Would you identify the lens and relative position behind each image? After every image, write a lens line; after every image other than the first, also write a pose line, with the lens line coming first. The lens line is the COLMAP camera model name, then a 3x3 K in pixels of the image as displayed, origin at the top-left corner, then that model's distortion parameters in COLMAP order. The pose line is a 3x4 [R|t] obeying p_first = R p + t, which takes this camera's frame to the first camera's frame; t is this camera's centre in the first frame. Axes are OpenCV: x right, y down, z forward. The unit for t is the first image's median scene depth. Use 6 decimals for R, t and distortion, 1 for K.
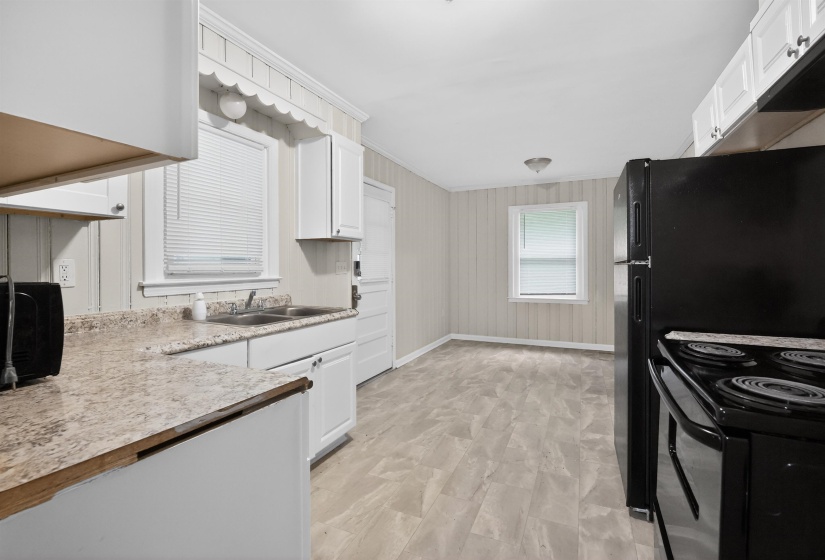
lens RADIAL K [[376.6, 0, 410.3], [0, 376.6, 271.1], [0, 0, 1]] dist [-0.012880, -0.000112]
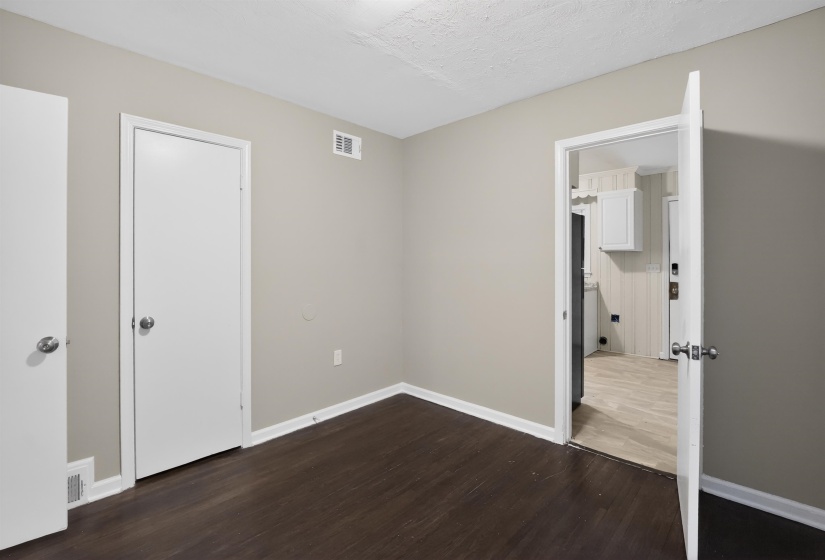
lens RADIAL K [[376.6, 0, 412.8], [0, 376.6, 272.4], [0, 0, 1]] dist [-0.012880, -0.000112]
pose [[-0.346143, 0.011215, -0.938115, 2.388268], [-0.017274, 0.999683, 0.018324, -0.006059], [0.938023, 0.022548, -0.345839, 1.039369]]
